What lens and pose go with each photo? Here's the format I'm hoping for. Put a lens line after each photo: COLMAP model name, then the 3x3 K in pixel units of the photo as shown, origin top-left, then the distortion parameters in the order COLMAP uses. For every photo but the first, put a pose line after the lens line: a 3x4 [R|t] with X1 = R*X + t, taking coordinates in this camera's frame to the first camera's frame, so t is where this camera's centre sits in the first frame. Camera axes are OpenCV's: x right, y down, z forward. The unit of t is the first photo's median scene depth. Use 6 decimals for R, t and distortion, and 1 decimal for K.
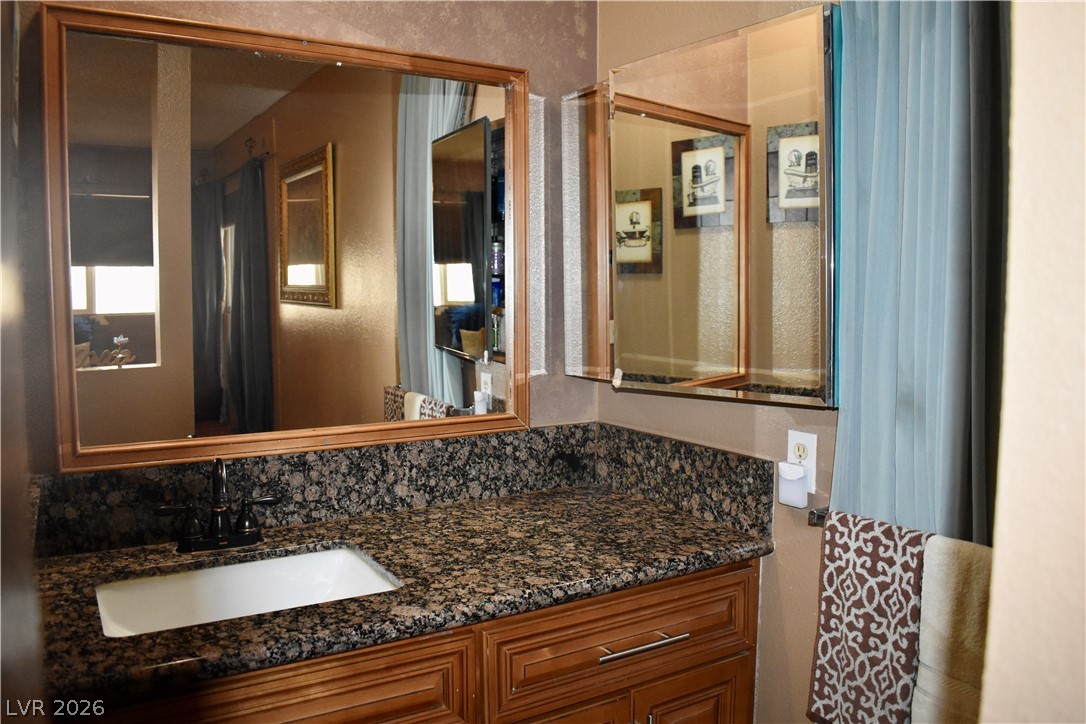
lens RADIAL K [[847.7, 0, 548.0], [0, 847.7, 361.9], [0, 0, 1]] dist [-0.099073, 0.018746]
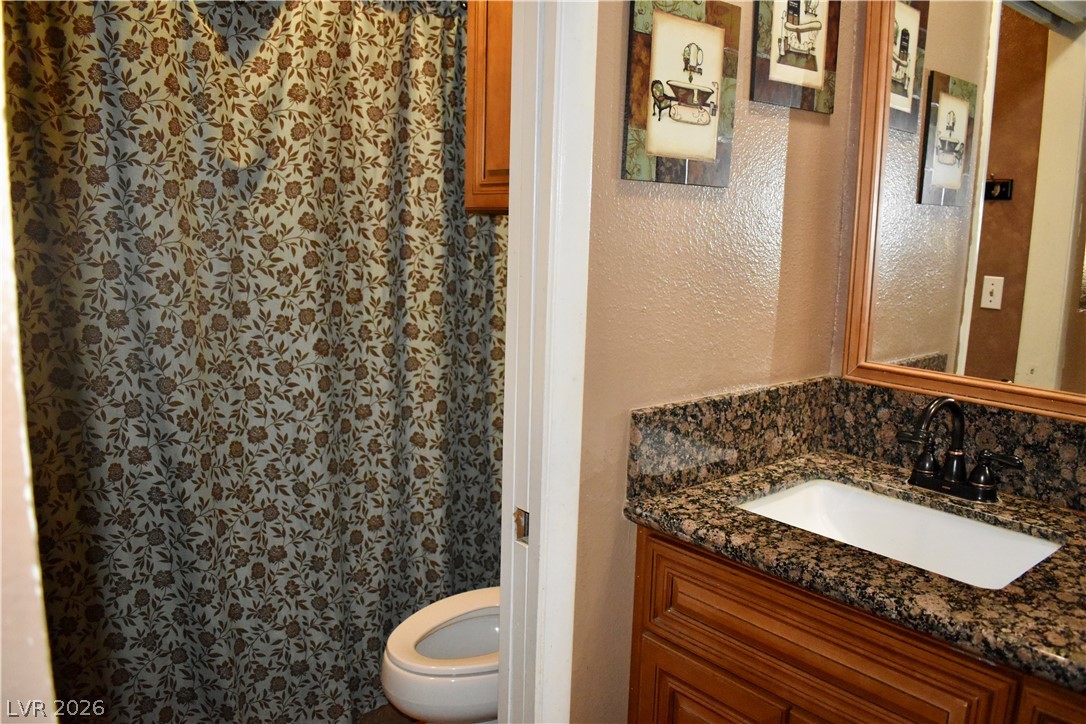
lens RADIAL K [[847.7, 0, 548.0], [0, 847.7, 361.9], [0, 0, 1]] dist [-0.099073, 0.018746]
pose [[0.143166, 0.165304, -0.975796, 0.483202], [-0.108109, 0.982665, 0.150607, -0.016401], [0.983776, 0.083930, 0.158555, 0.435476]]
